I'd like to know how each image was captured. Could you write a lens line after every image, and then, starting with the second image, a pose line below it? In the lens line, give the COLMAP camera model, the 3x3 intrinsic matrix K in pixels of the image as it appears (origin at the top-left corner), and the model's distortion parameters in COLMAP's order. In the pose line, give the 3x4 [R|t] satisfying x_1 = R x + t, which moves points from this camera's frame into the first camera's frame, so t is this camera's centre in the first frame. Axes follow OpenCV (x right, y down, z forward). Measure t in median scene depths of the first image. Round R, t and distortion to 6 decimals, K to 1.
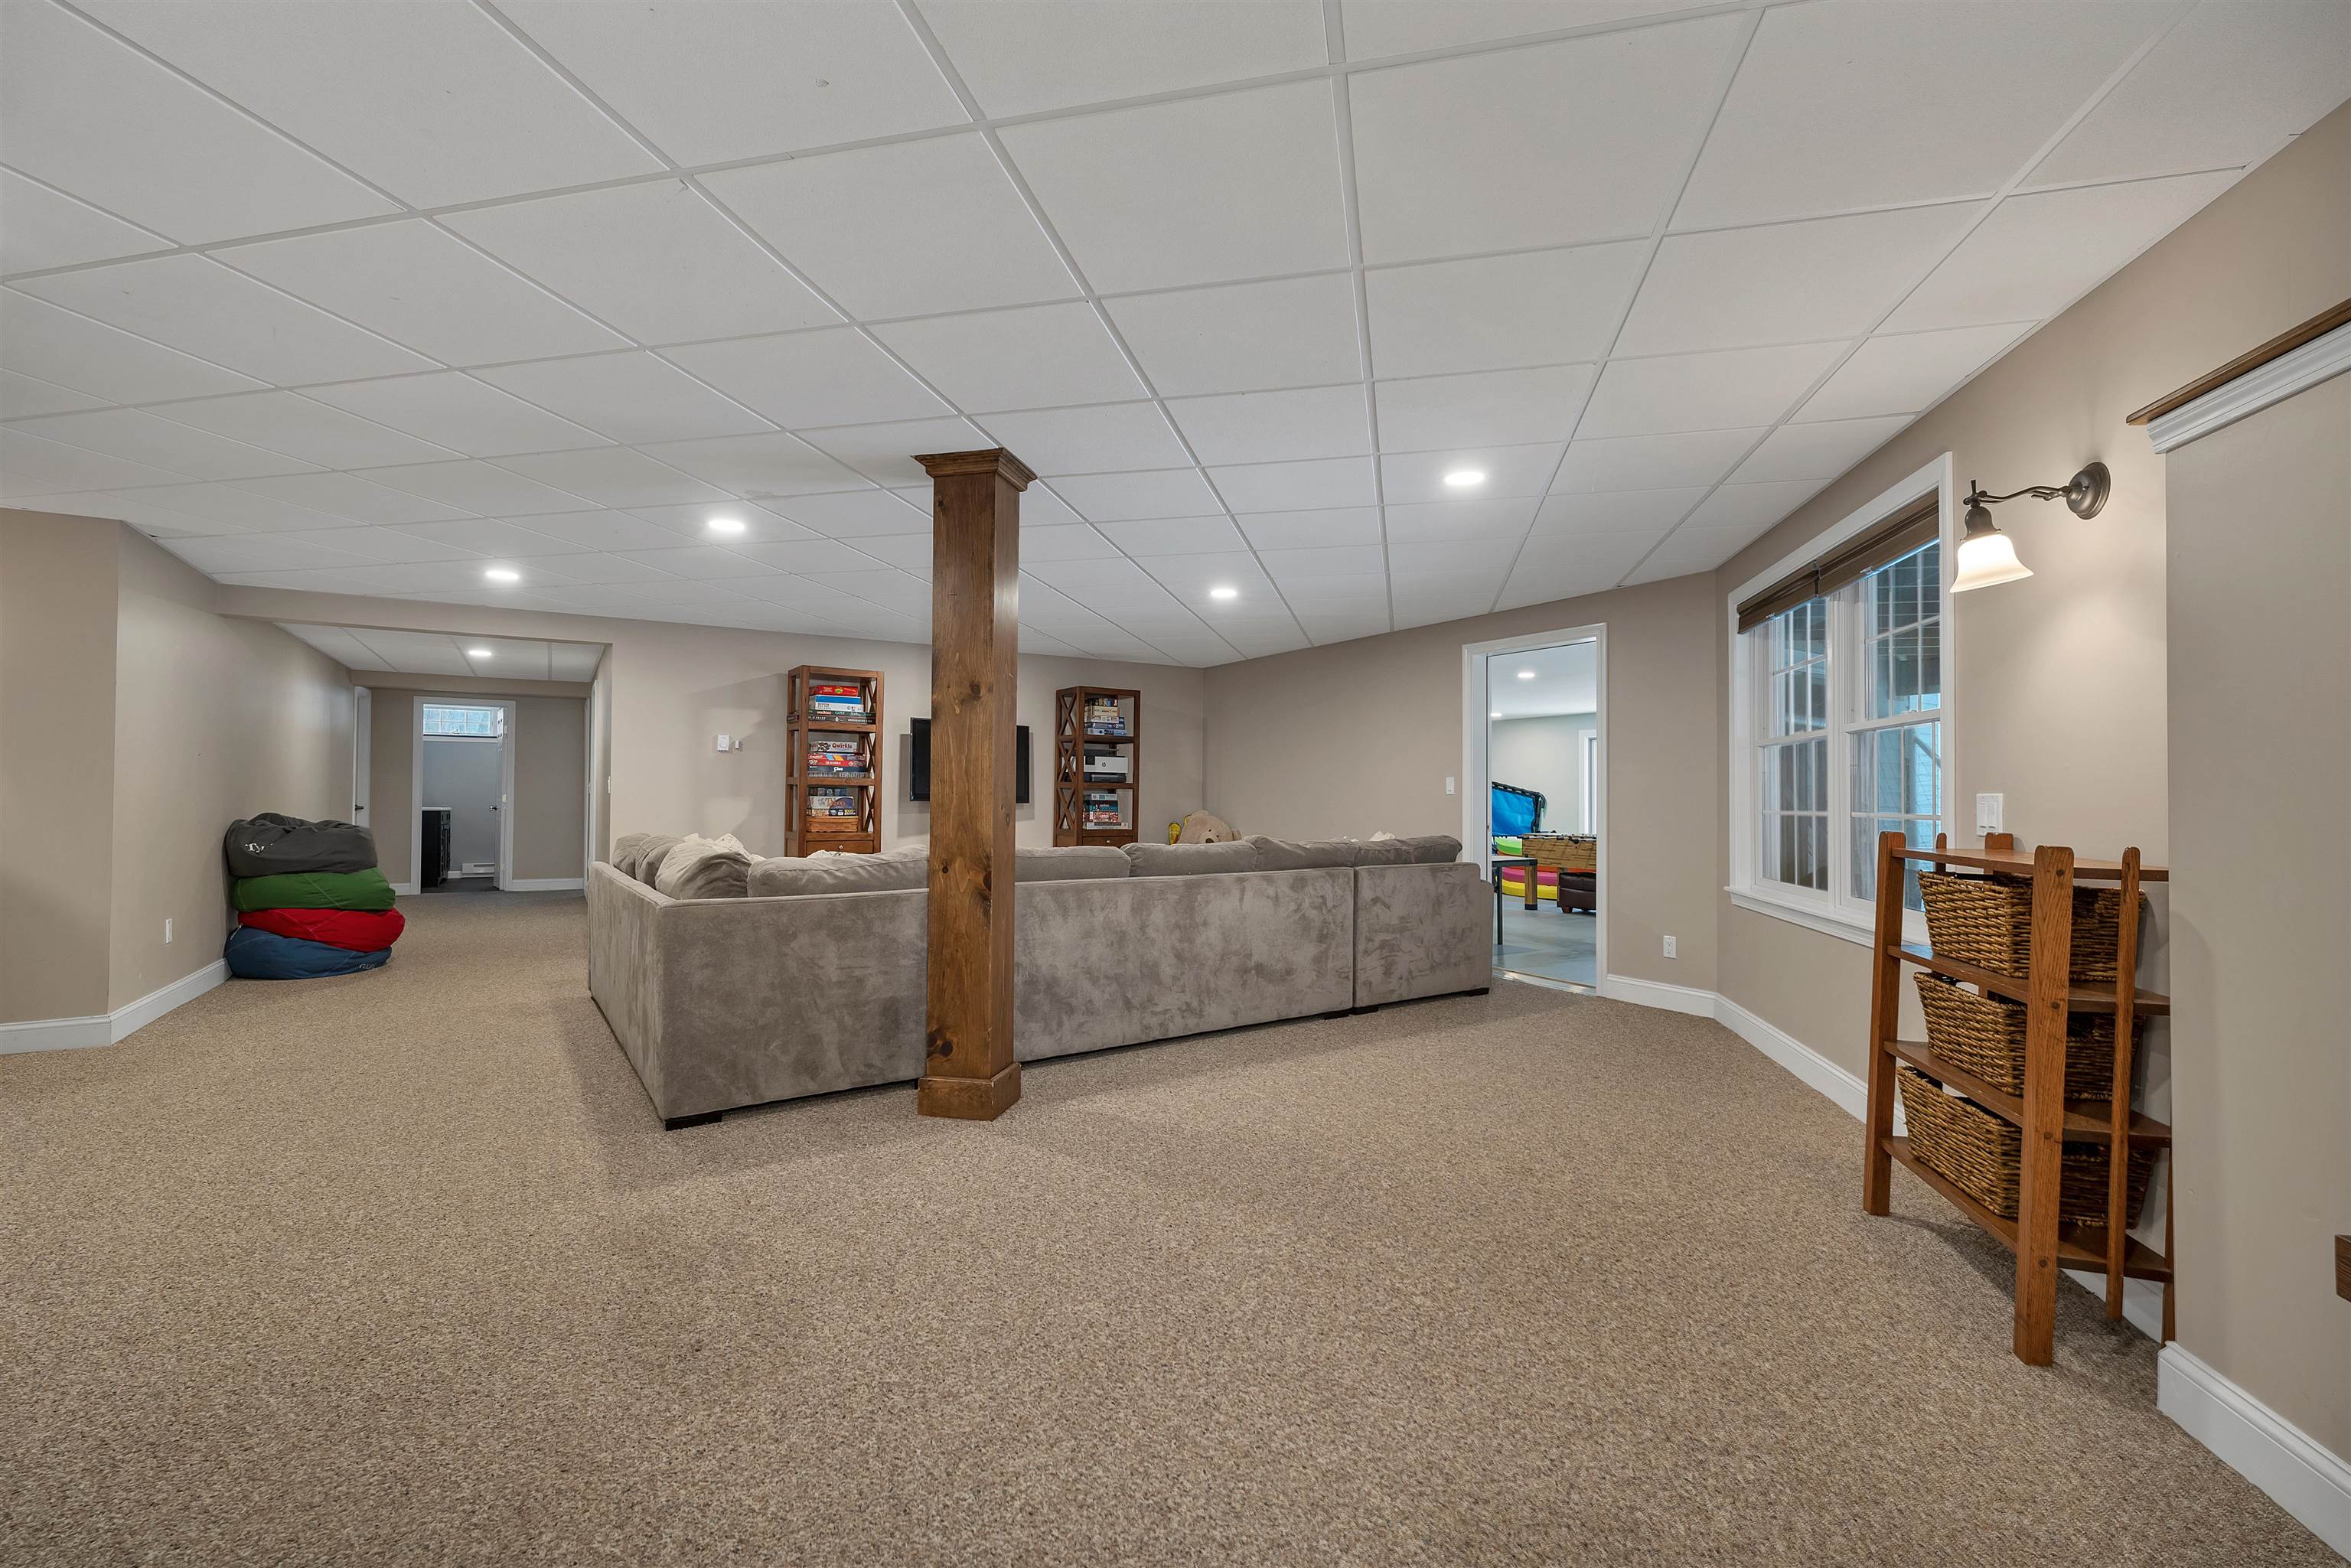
lens RADIAL K [[963.6, 0, 1191.2], [0, 963.6, 766.2], [0, 0, 1]] dist [0.002116, -0.000029]
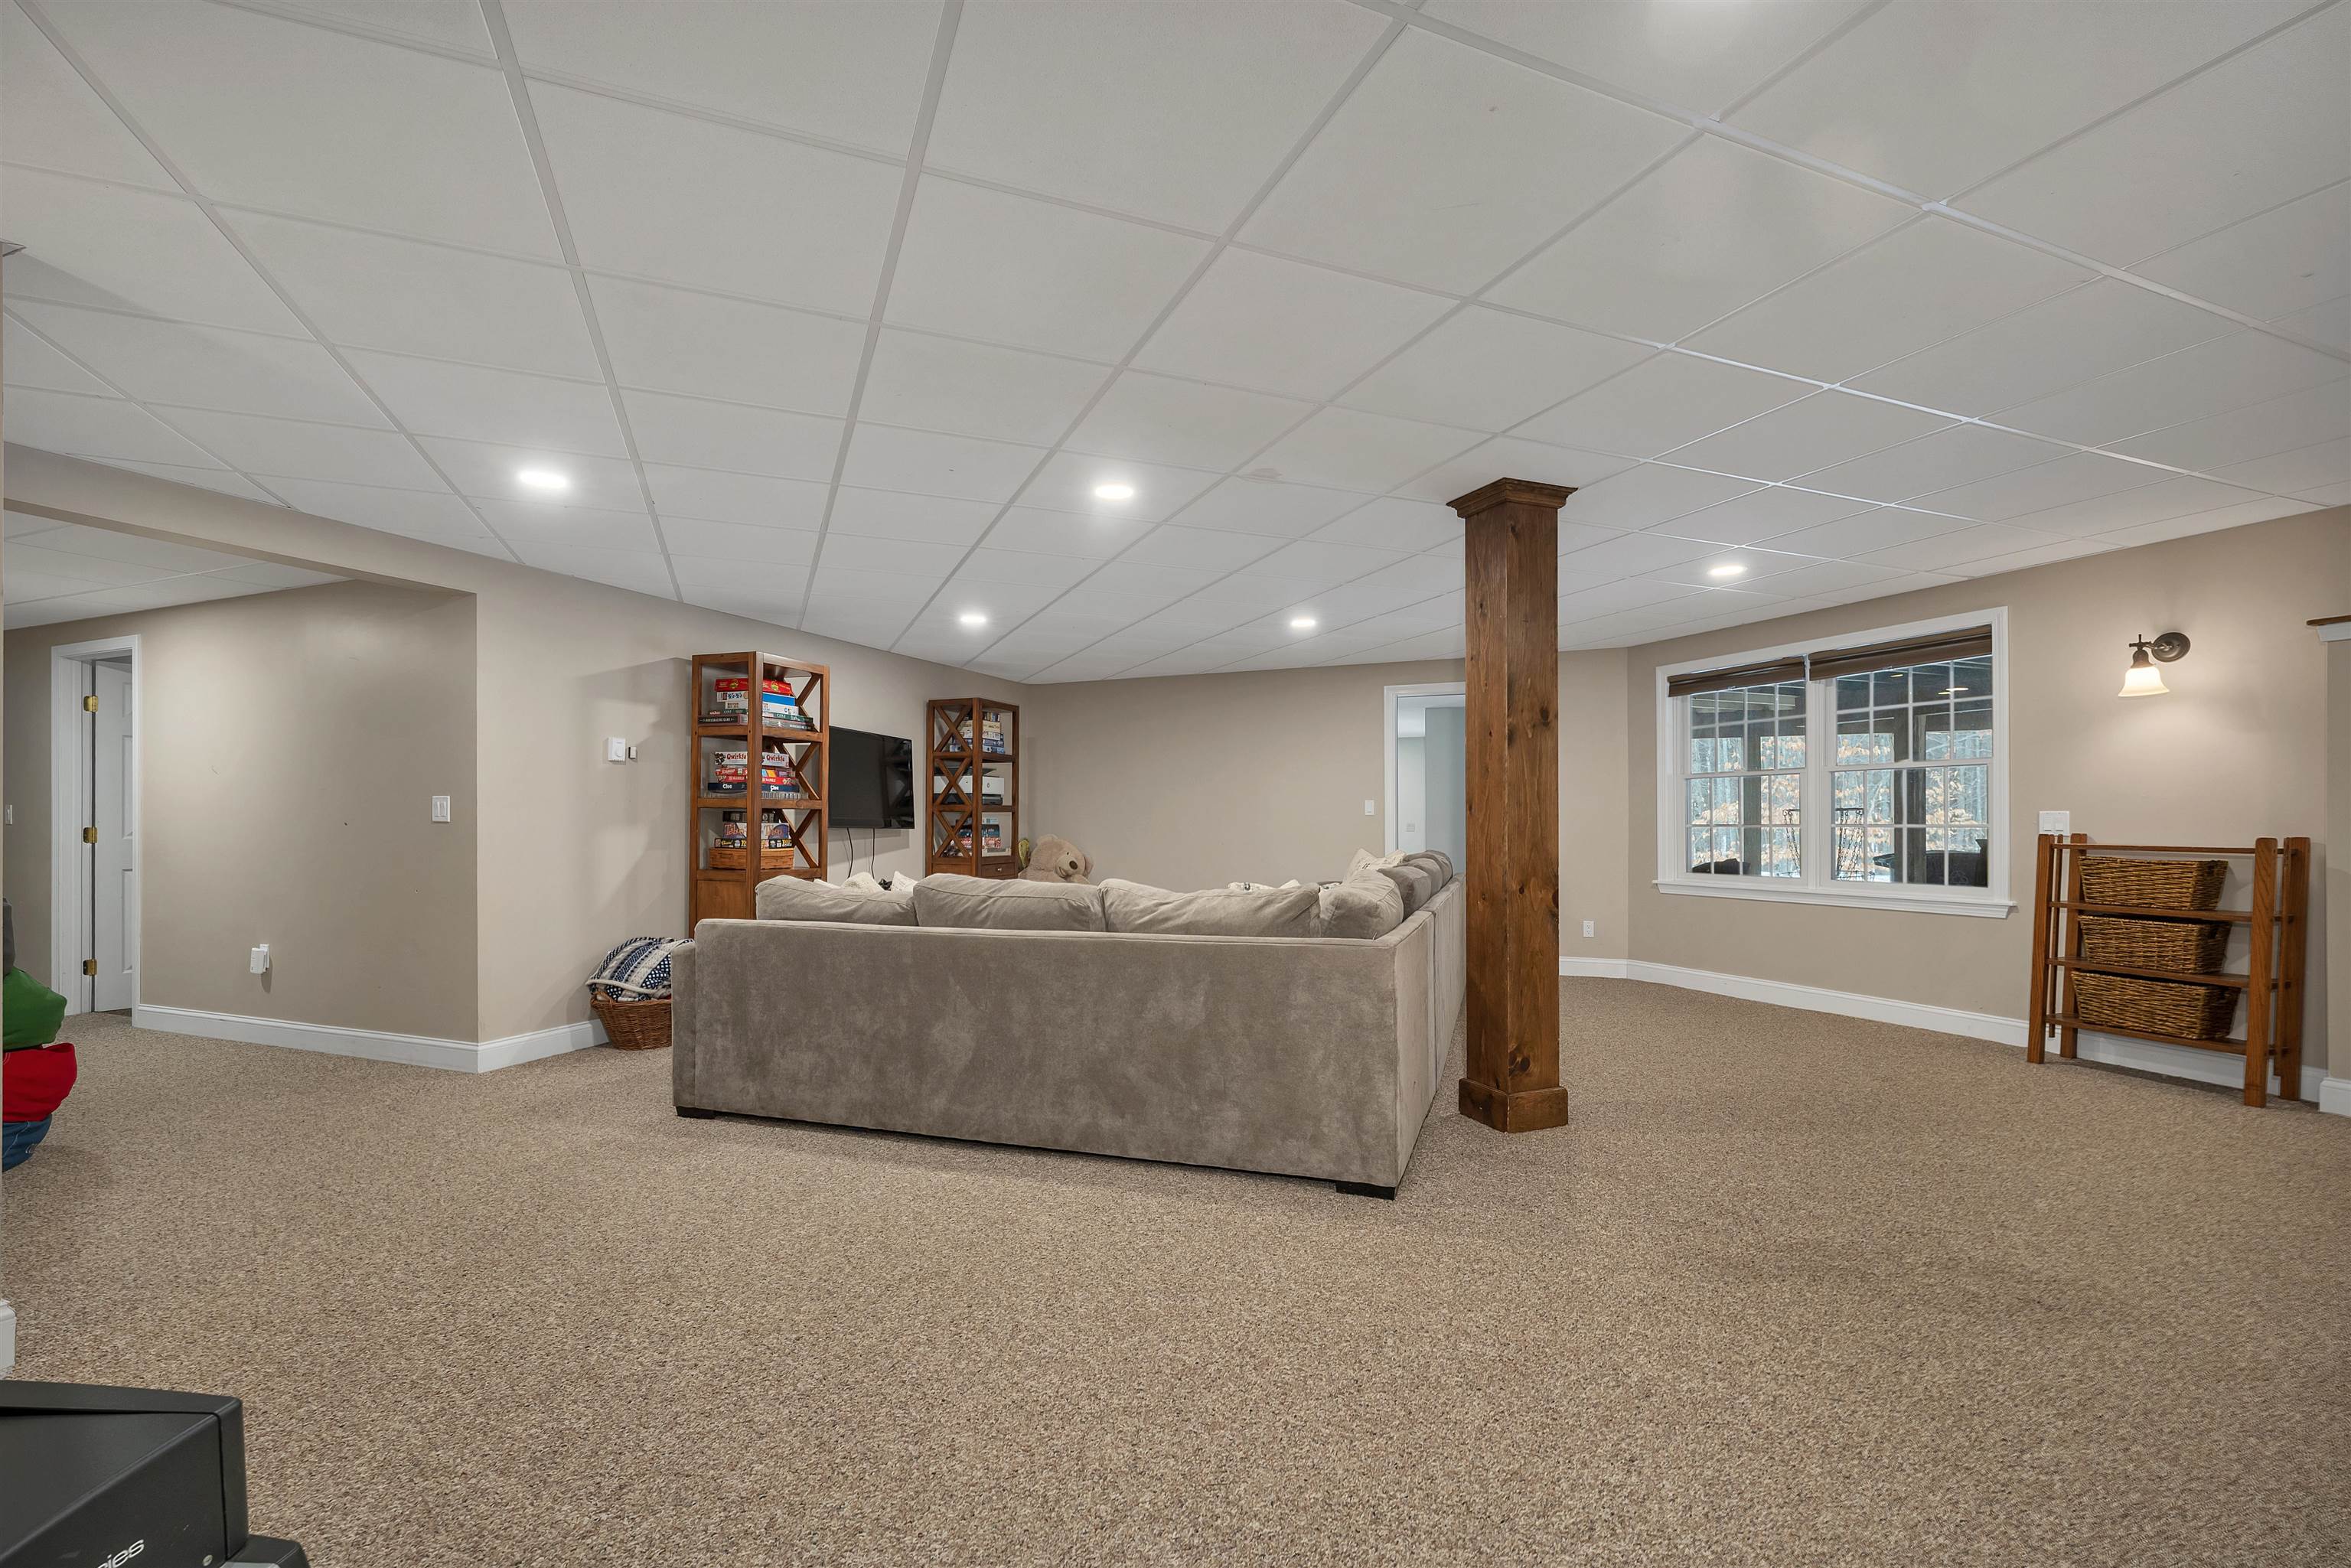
lens RADIAL K [[963.6, 0, 1187.2], [0, 963.6, 802.7], [0, 0, 1]] dist [0.002116, -0.000029]
pose [[0.823062, 0.000487, 0.567952, -0.530826], [-0.009134, 0.999882, 0.012379, 0.002315], [-0.567879, -0.015376, 0.822969, 0.170653]]
